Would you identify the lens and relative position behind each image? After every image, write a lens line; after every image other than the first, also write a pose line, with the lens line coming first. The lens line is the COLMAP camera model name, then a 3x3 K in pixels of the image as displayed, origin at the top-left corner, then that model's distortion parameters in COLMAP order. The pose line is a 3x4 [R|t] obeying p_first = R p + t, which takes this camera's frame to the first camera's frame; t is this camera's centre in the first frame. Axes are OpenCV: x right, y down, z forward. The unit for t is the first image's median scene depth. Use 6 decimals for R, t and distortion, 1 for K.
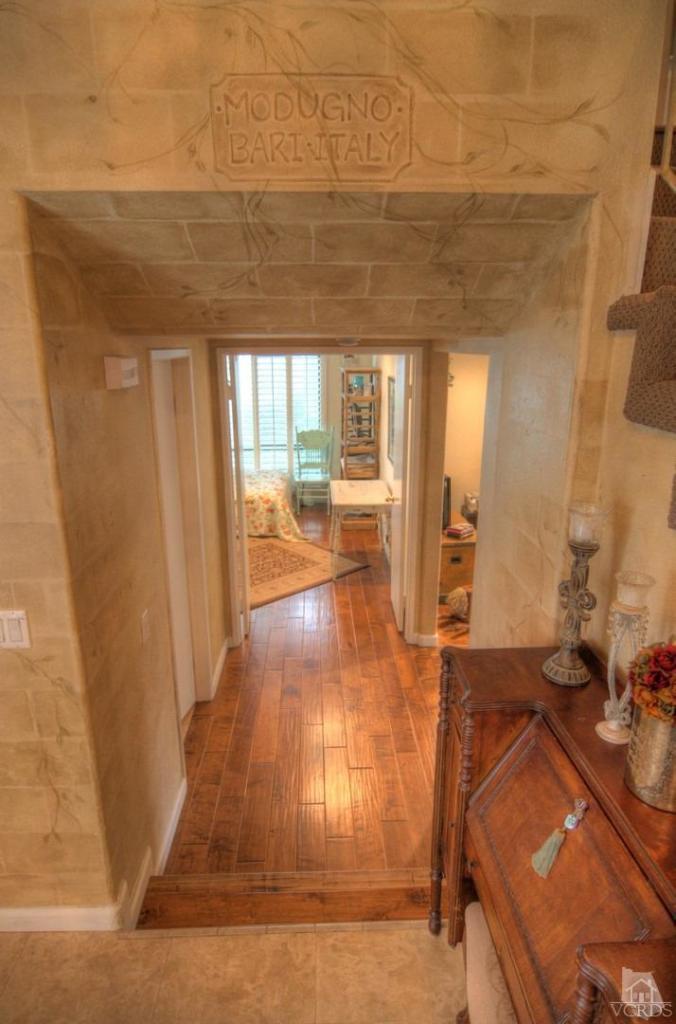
lens RADIAL K [[594.5, 0, 338.0], [0, 594.5, 512.0], [0, 0, 1]] dist [-0.000460, -0.018175]
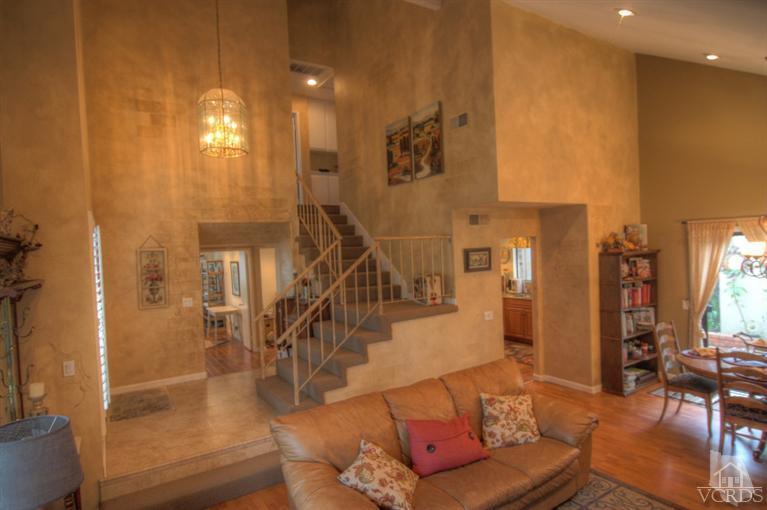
lens RADIAL K [[434.6, 0, 389.0], [0, 434.6, 258.4], [0, 0, 1]] dist [0.000851, -0.014981]
pose [[0.861734, -0.050855, 0.504806, -0.223505], [0.178369, 0.961816, -0.207591, 0.218267], [-0.474973, 0.268930, 0.837901, -0.716400]]
